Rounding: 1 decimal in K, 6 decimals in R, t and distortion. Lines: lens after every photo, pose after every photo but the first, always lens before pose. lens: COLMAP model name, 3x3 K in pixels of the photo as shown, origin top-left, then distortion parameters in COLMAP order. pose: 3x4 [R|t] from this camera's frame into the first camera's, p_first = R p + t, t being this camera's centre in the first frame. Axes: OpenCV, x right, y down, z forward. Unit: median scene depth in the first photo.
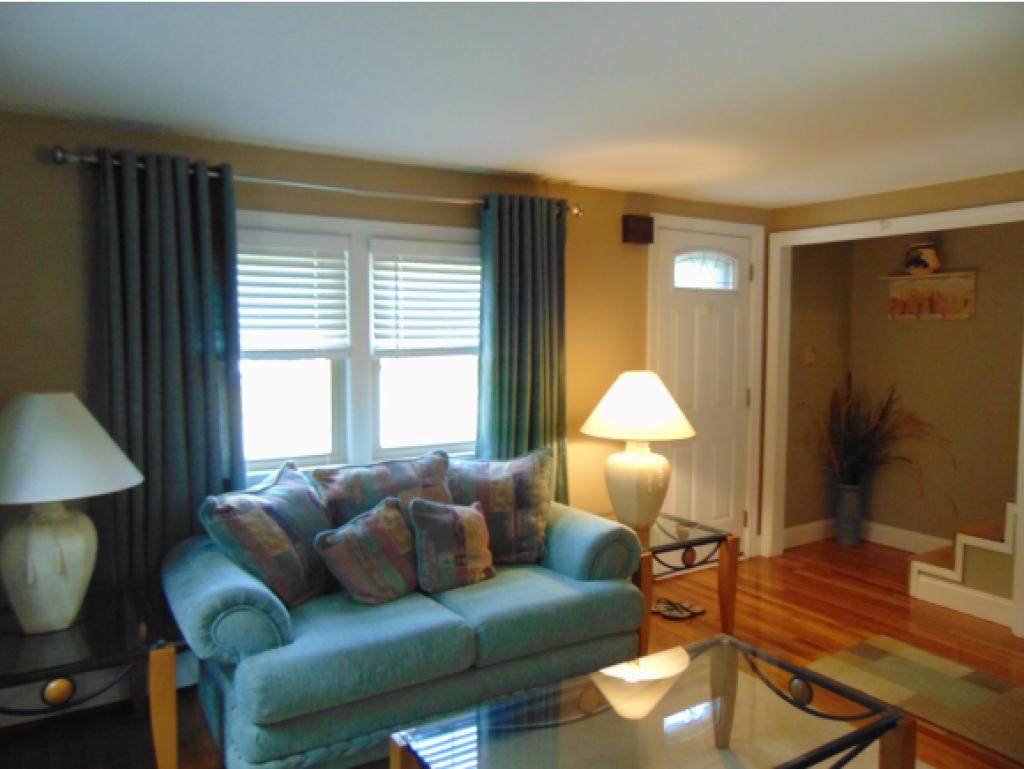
lens RADIAL K [[762.7, 0, 510.7], [0, 762.7, 381.6], [0, 0, 1]] dist [-0.036353, 0.060267]
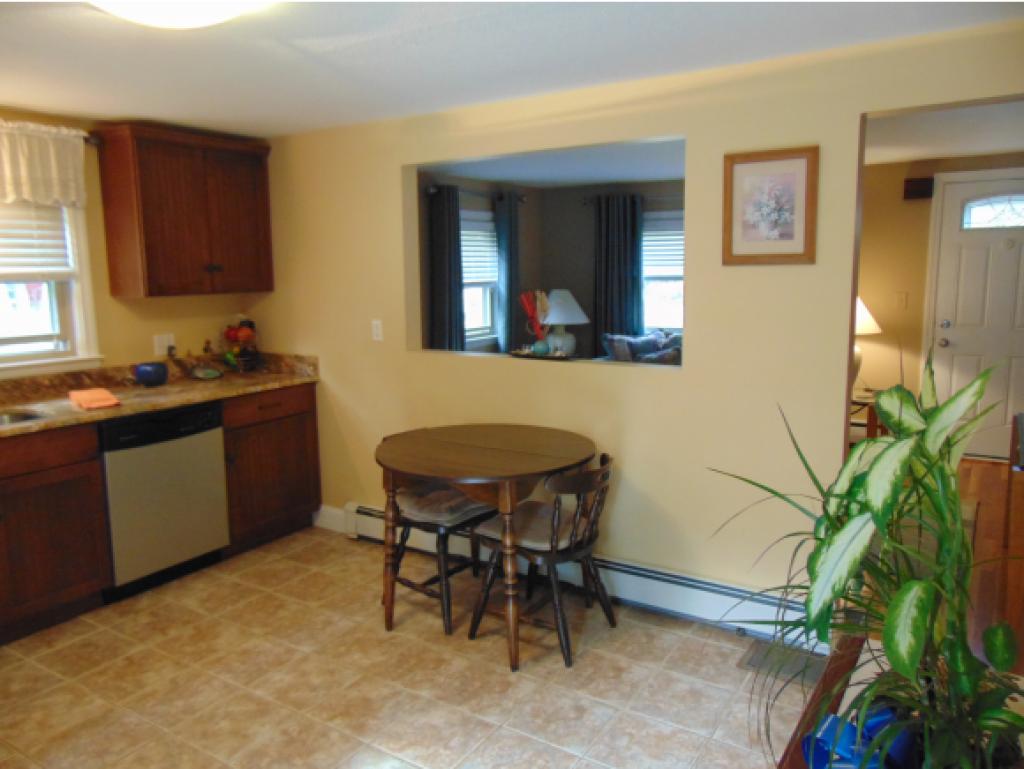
lens RADIAL K [[762.7, 0, 507.4], [0, 762.7, 384.5], [0, 0, 1]] dist [-0.036353, 0.060267]
pose [[0.417473, 0.130235, -0.899308, 1.009915], [-0.049895, 0.991468, 0.120419, 0.017314], [0.907318, -0.005400, 0.420410, -0.207798]]
